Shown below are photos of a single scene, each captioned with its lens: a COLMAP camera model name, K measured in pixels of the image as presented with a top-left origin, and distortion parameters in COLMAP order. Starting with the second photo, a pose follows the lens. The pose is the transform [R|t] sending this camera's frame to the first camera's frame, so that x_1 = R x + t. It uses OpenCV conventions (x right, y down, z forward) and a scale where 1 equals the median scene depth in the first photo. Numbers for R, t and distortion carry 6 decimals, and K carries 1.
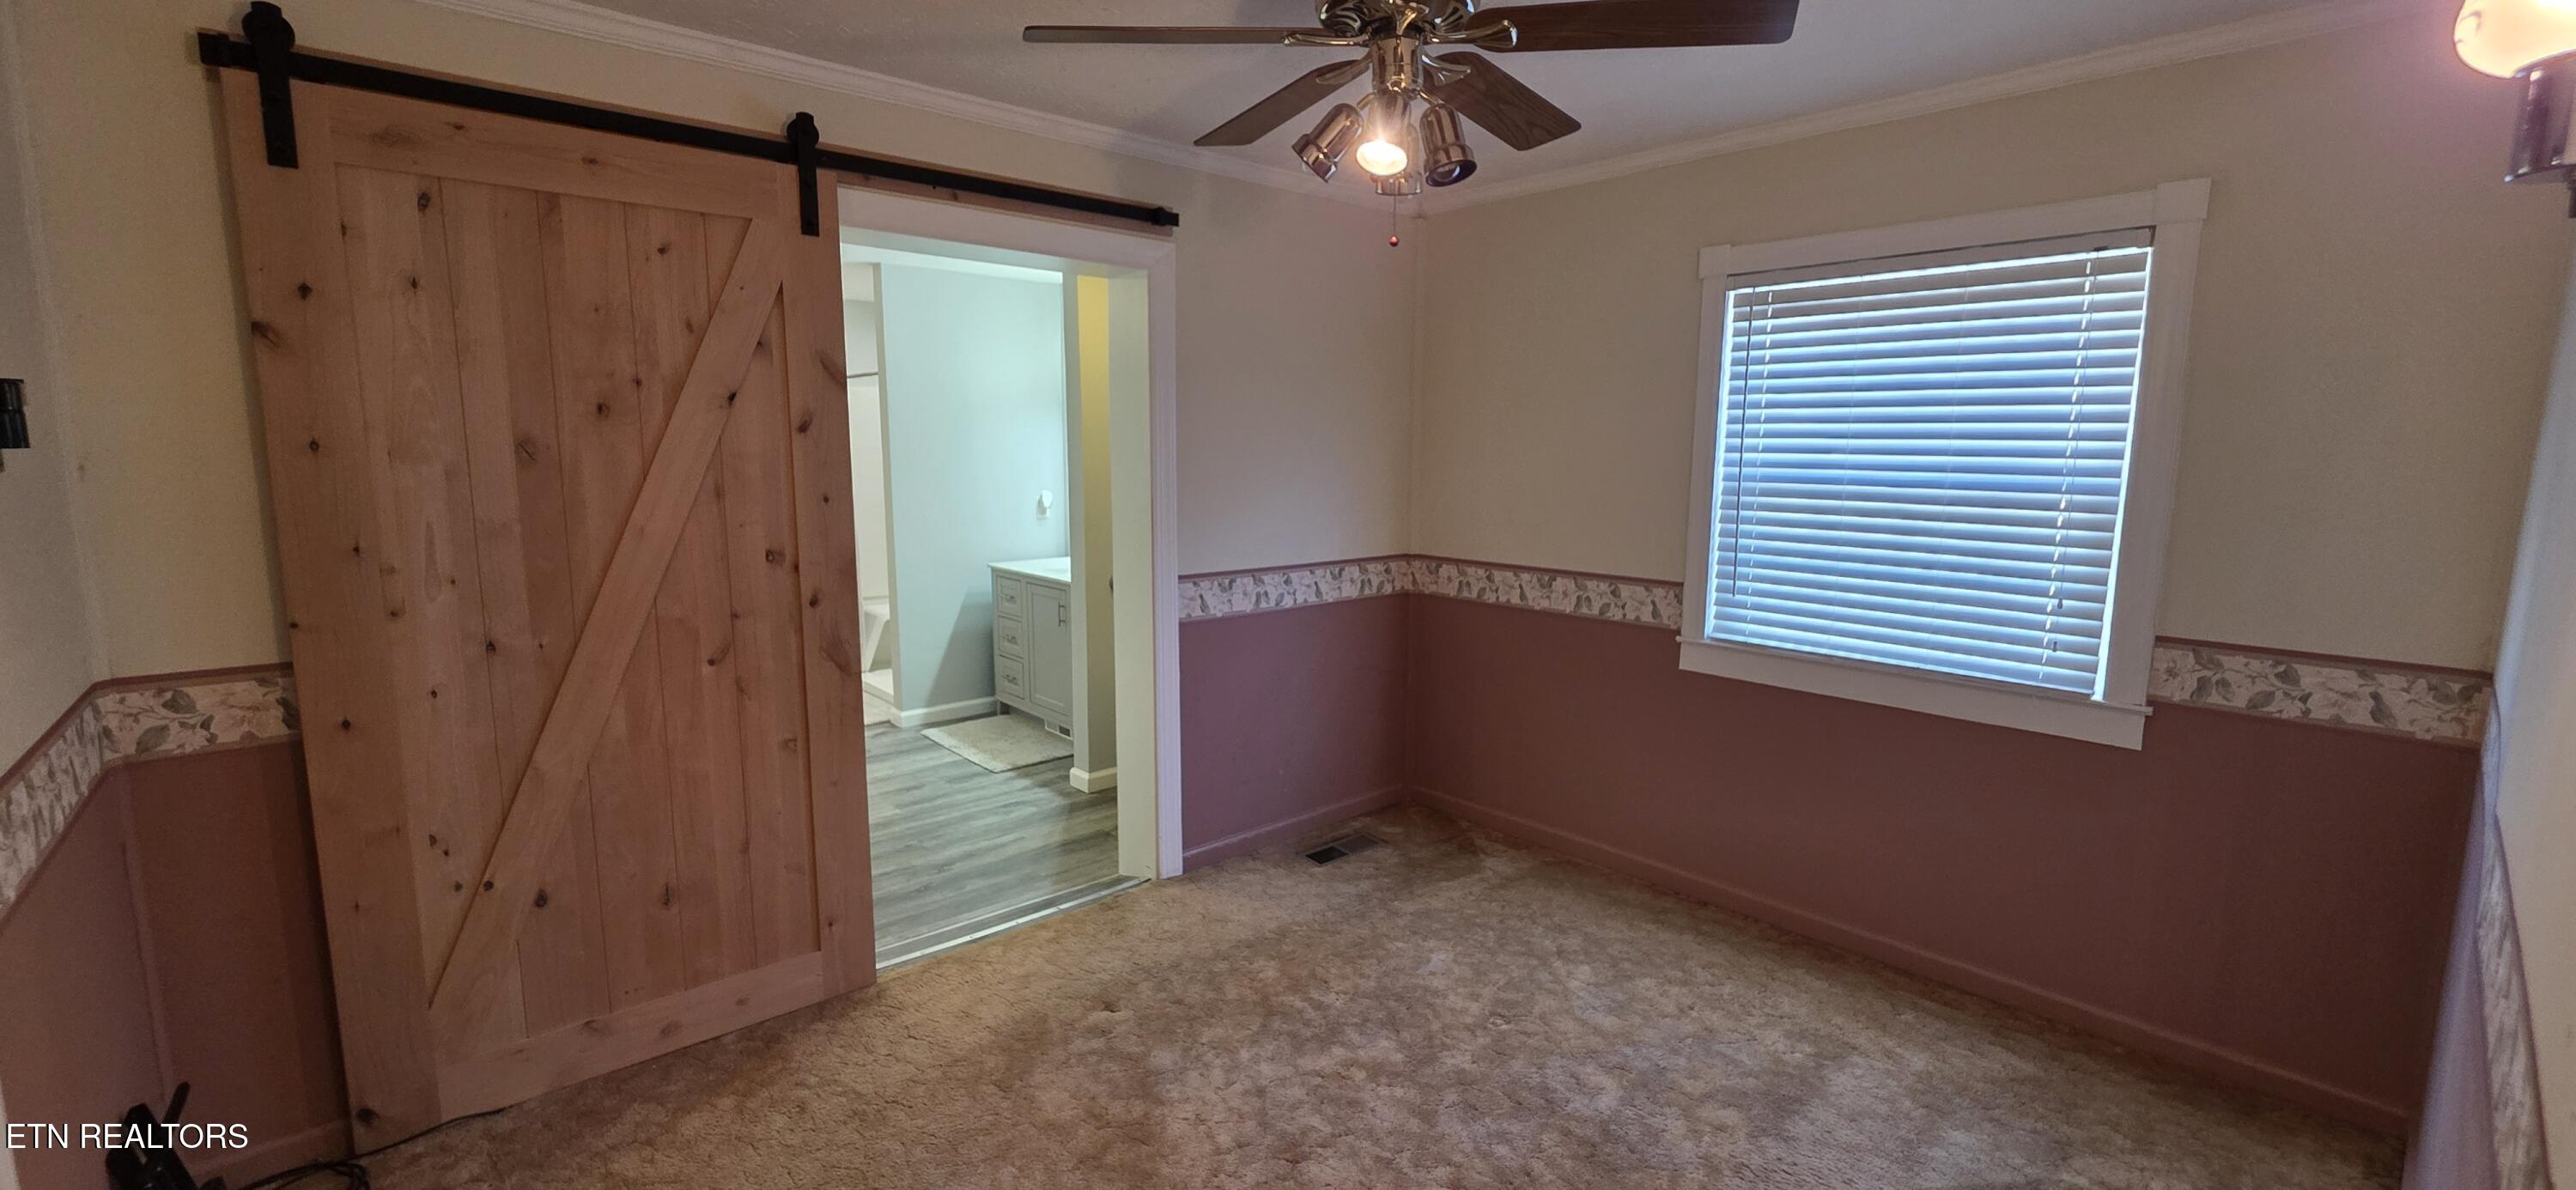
lens RADIAL K [[1029.8, 0, 1287.8], [0, 1029.8, 573.3], [0, 0, 1]] dist [-0.004135, 0.000423]
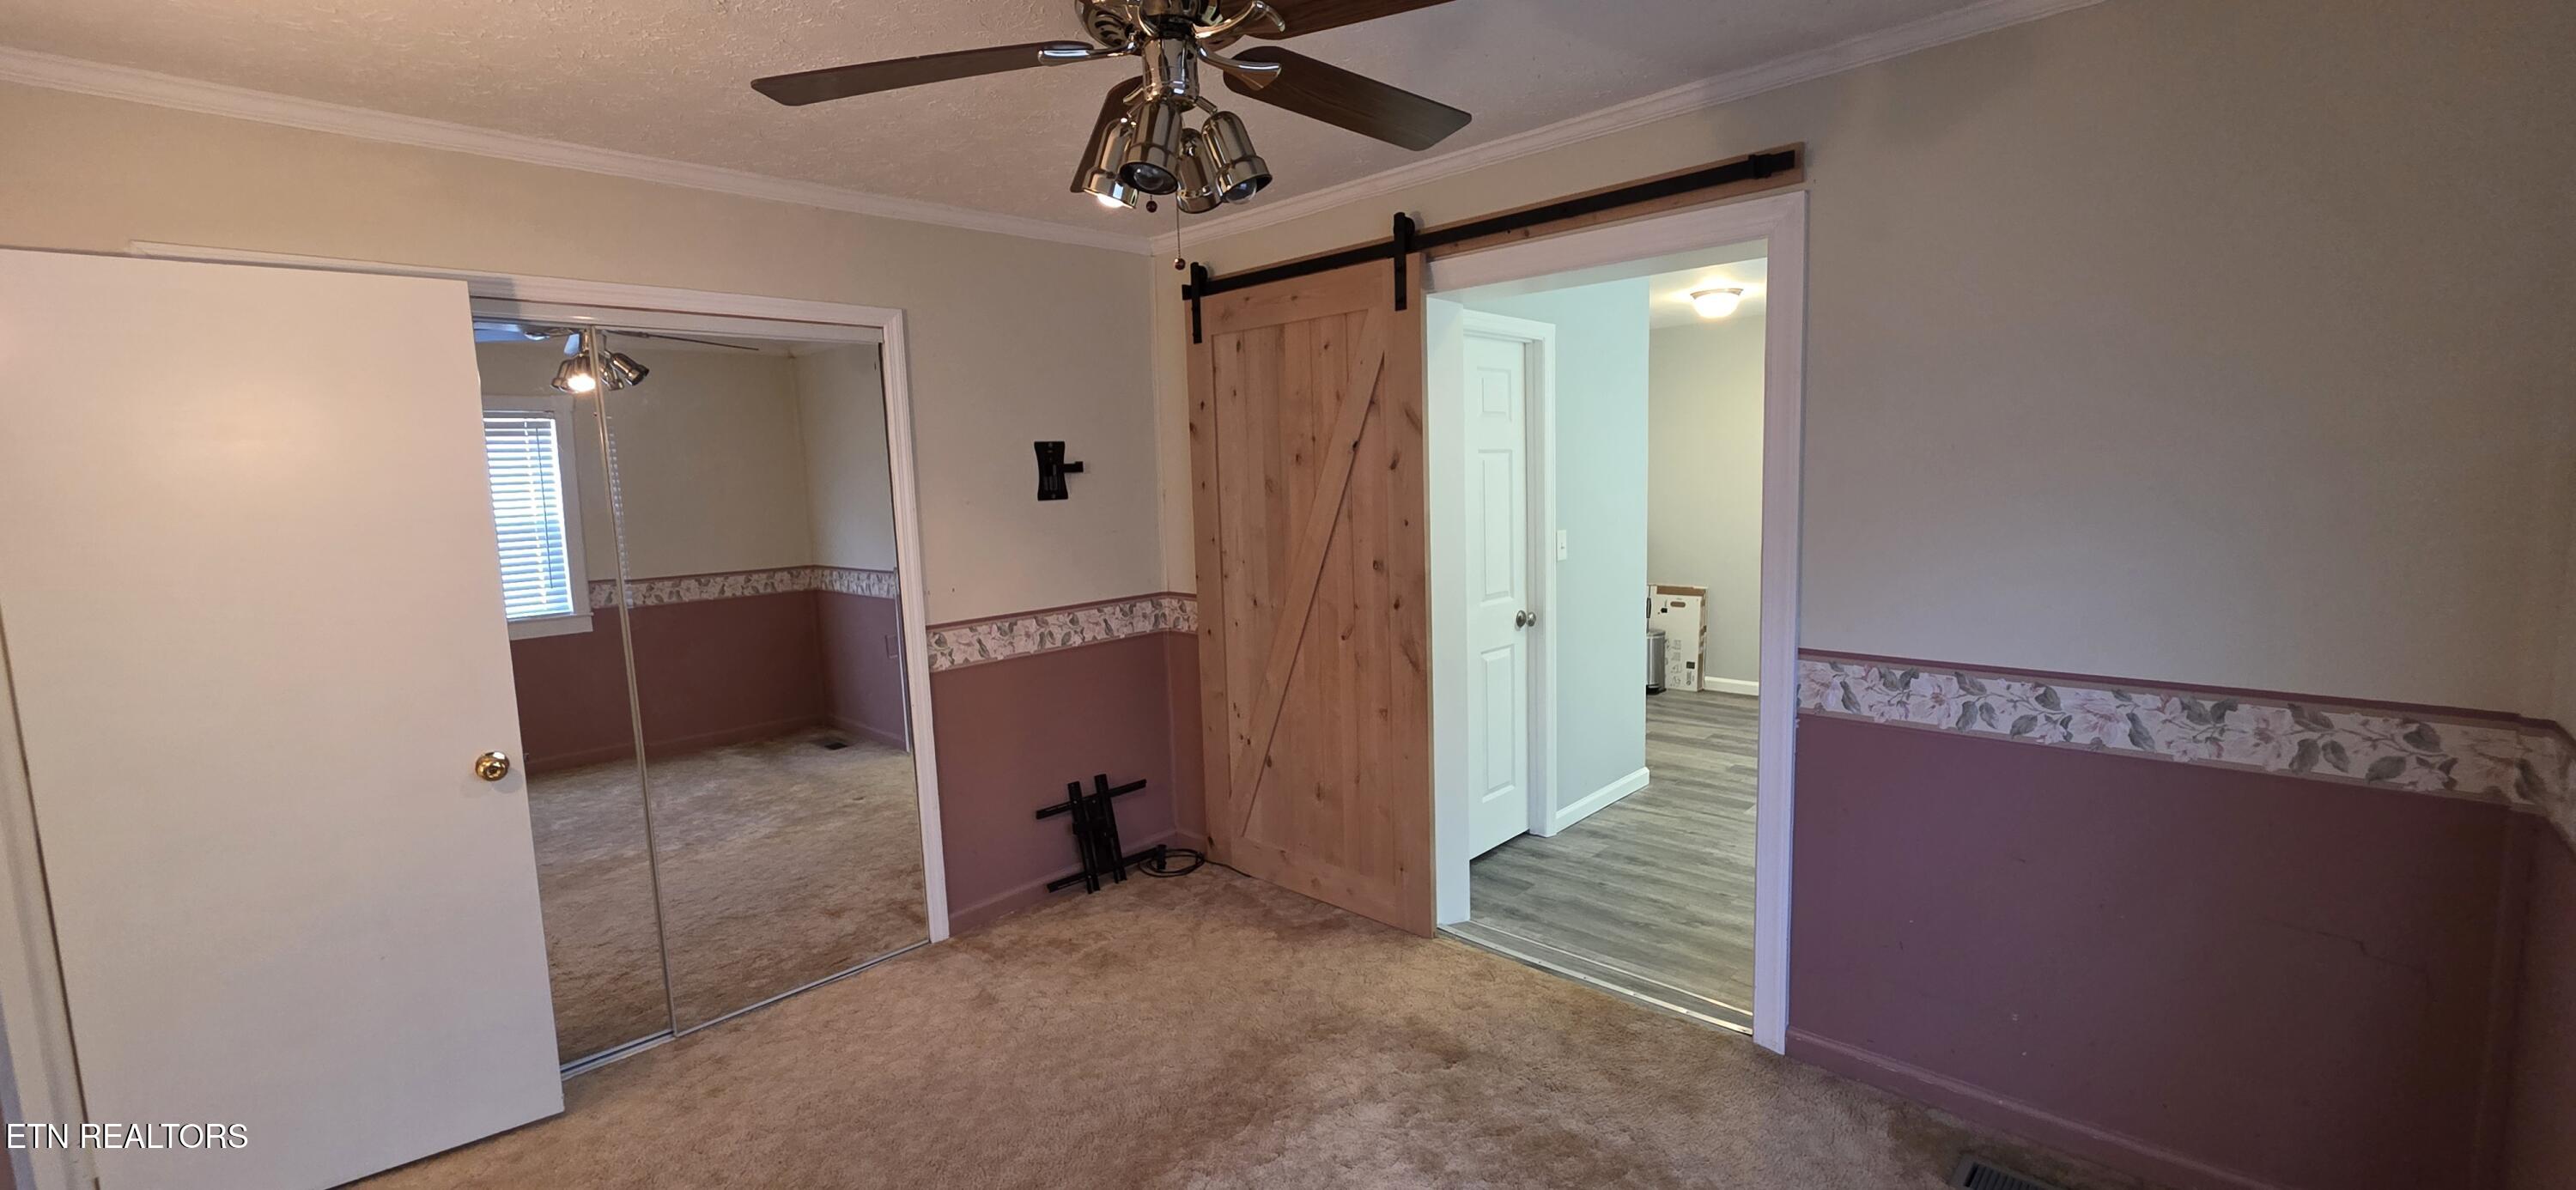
lens RADIAL K [[1029.8, 0, 1296.8], [0, 1029.8, 577.2], [0, 0, 1]] dist [-0.004135, 0.000423]
pose [[0.087543, 0.093587, -0.991755, 0.516383], [-0.091661, 0.992110, 0.085529, -0.069049], [0.991935, 0.083418, 0.095430, 0.517658]]
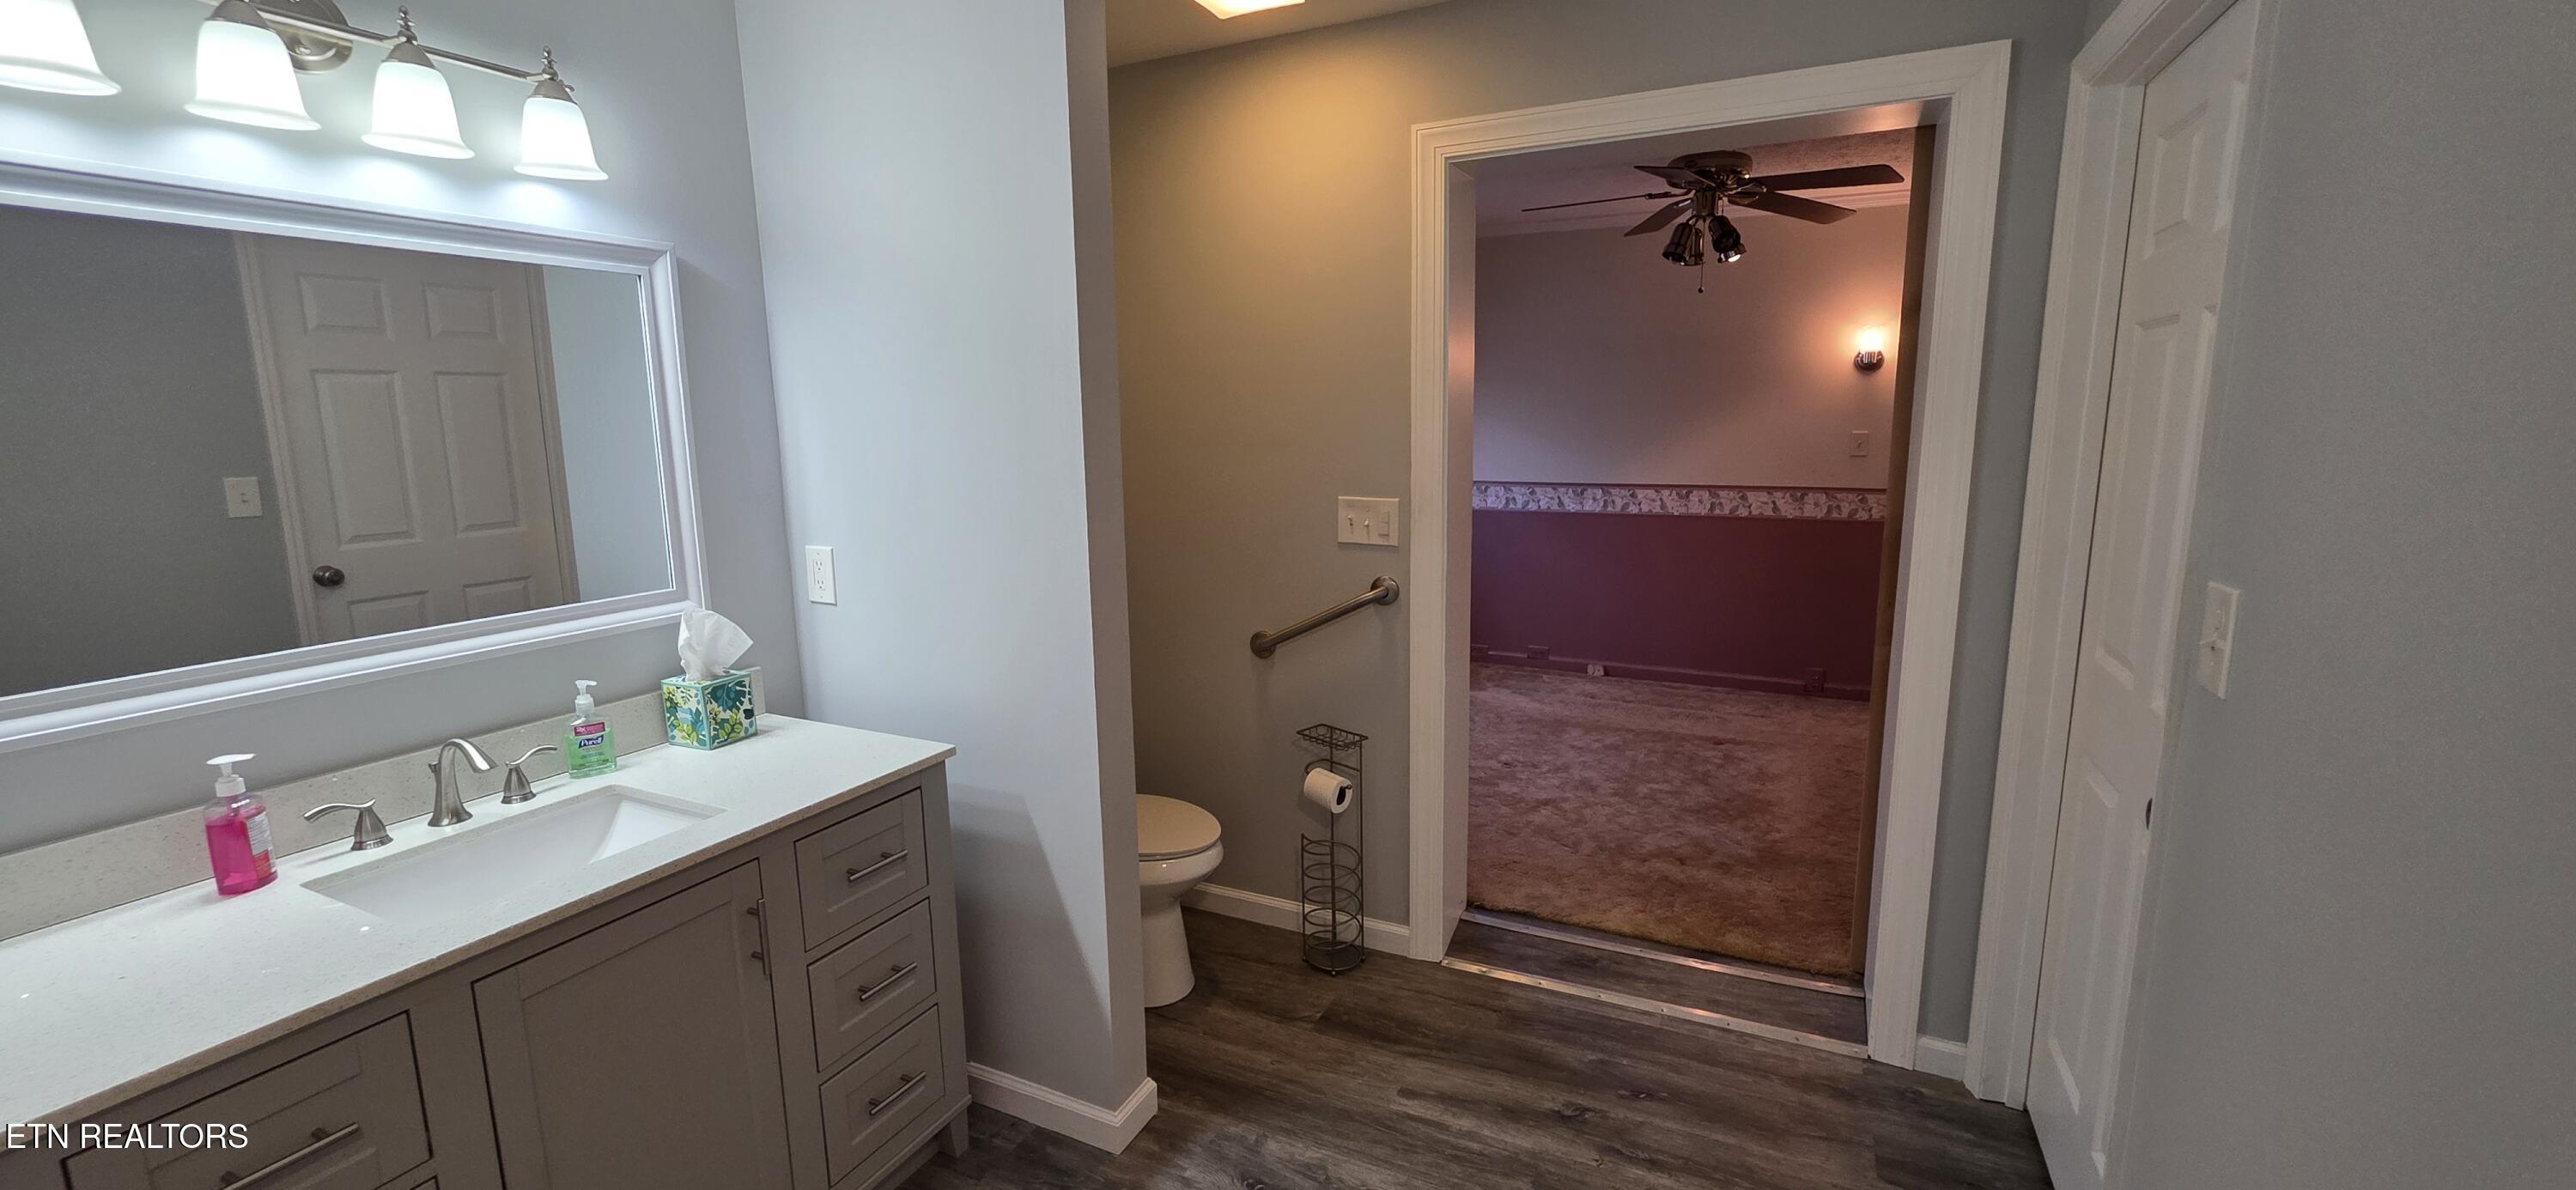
lens RADIAL K [[1029.8, 0, 1287.7], [0, 1029.8, 588.7], [0, 0, 1]] dist [-0.004135, 0.000423]
pose [[-0.381882, -0.153211, 0.911423, -0.749610], [0.125410, 0.968452, 0.215344, -0.151923], [-0.915663, 0.196538, -0.350621, 1.271561]]
